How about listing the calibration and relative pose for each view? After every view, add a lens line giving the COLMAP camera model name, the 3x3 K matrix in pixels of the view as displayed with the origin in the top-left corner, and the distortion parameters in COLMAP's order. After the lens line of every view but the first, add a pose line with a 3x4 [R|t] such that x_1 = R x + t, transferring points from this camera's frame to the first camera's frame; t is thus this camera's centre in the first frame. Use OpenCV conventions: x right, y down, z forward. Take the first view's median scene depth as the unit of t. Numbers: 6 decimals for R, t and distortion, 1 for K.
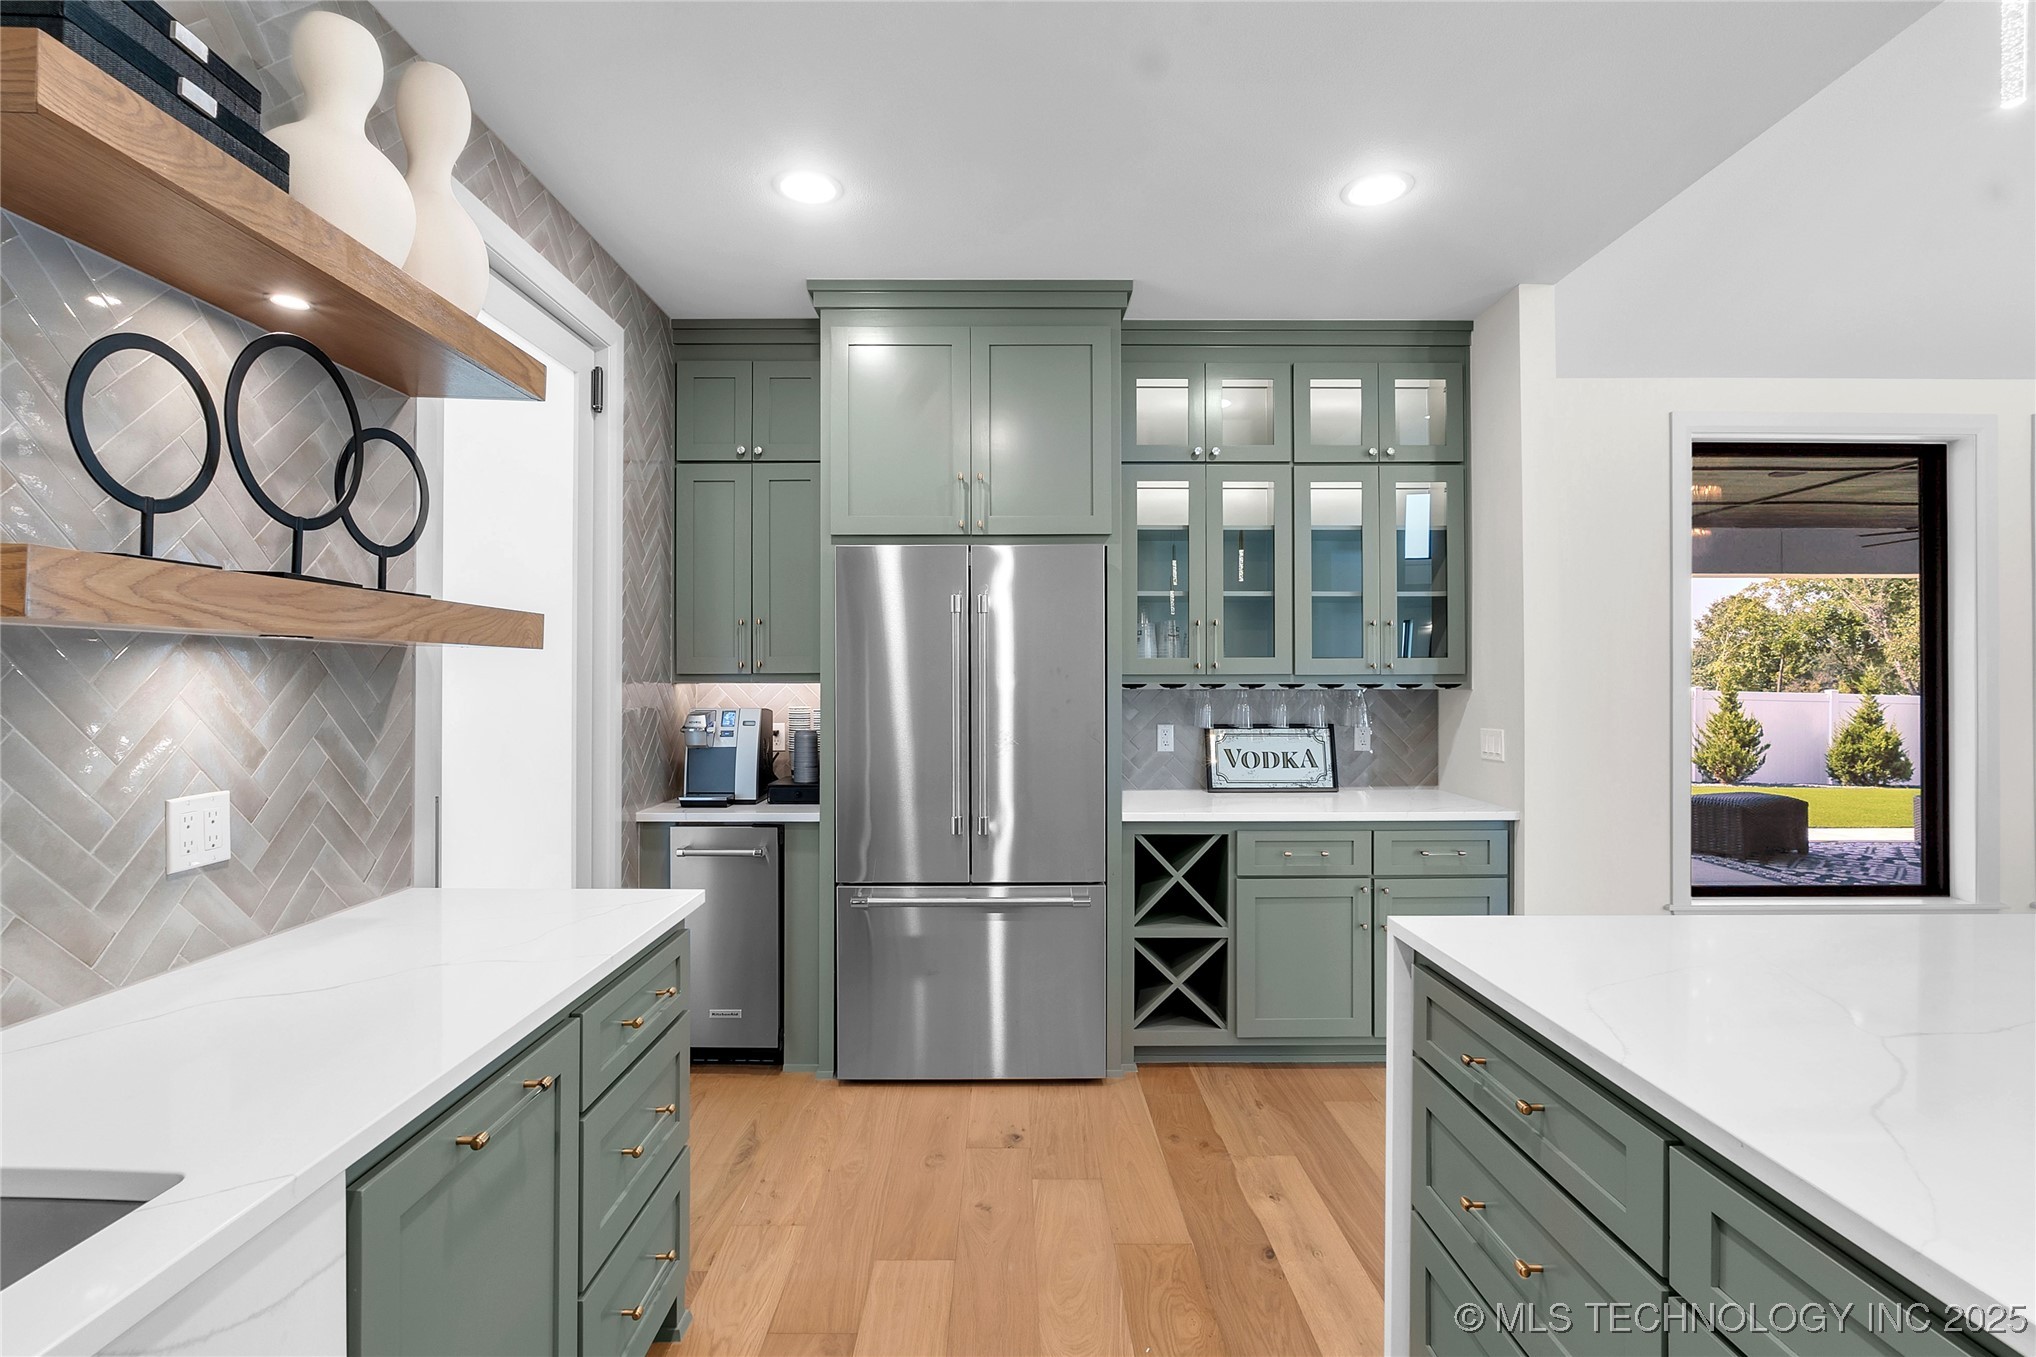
lens RADIAL K [[944.8, 0, 1012.6], [0, 944.8, 682.5], [0, 0, 1]] dist [-0.004408, -0.002303]
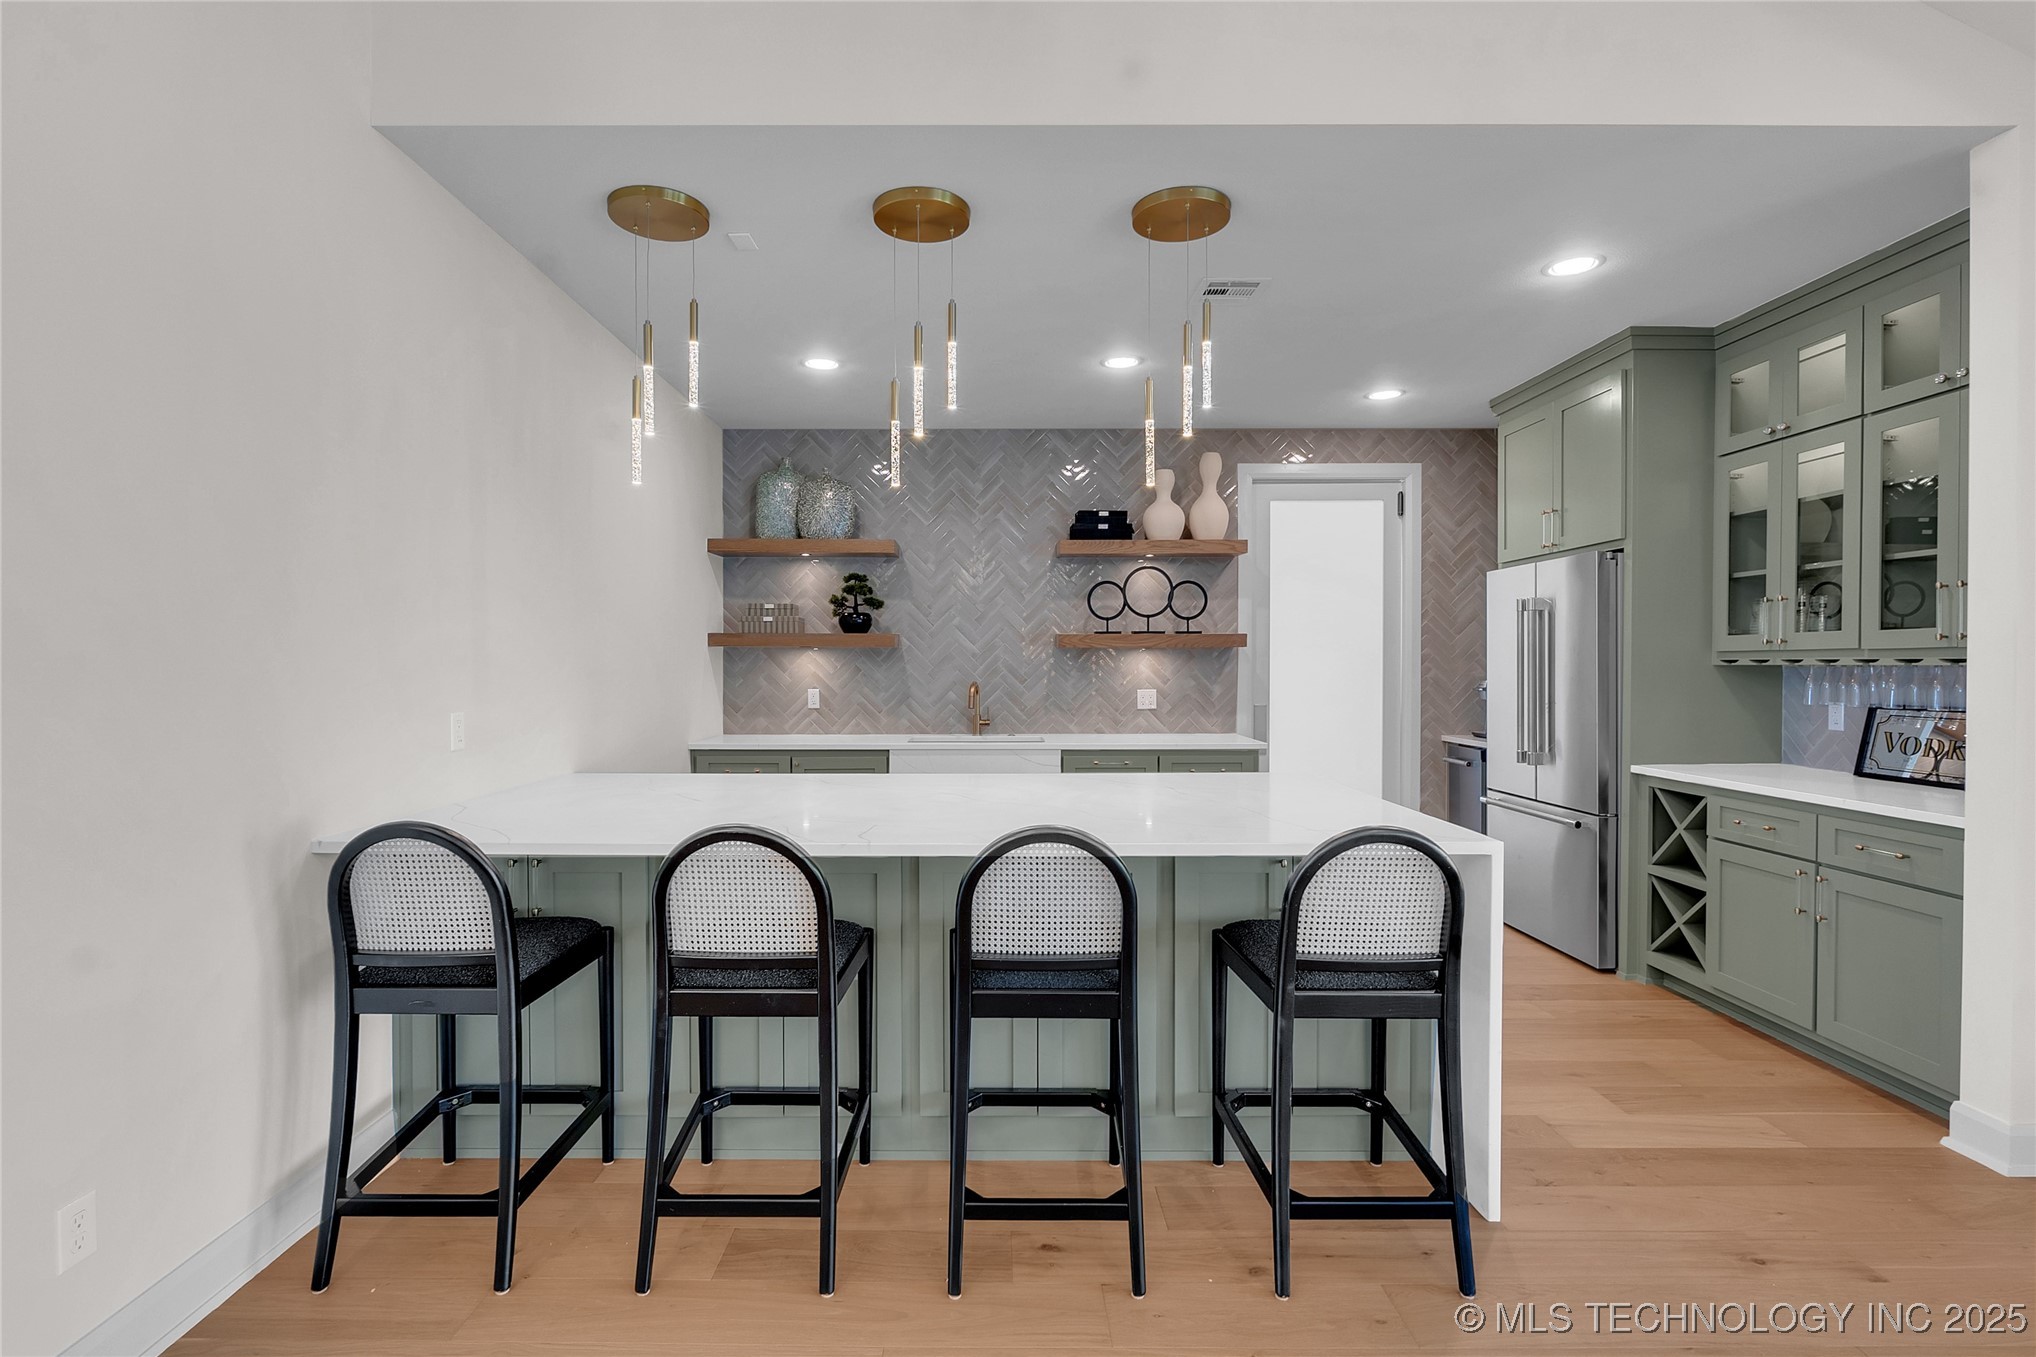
lens RADIAL K [[944.8, 0, 1009.0], [0, 944.8, 672.0], [0, 0, 1]] dist [-0.004408, -0.002303]
pose [[0.015576, 0.010439, -0.999824, 1.292082], [0.001070, 0.999945, 0.010457, 0.004000], [0.999878, -0.001233, 0.015564, 0.176703]]
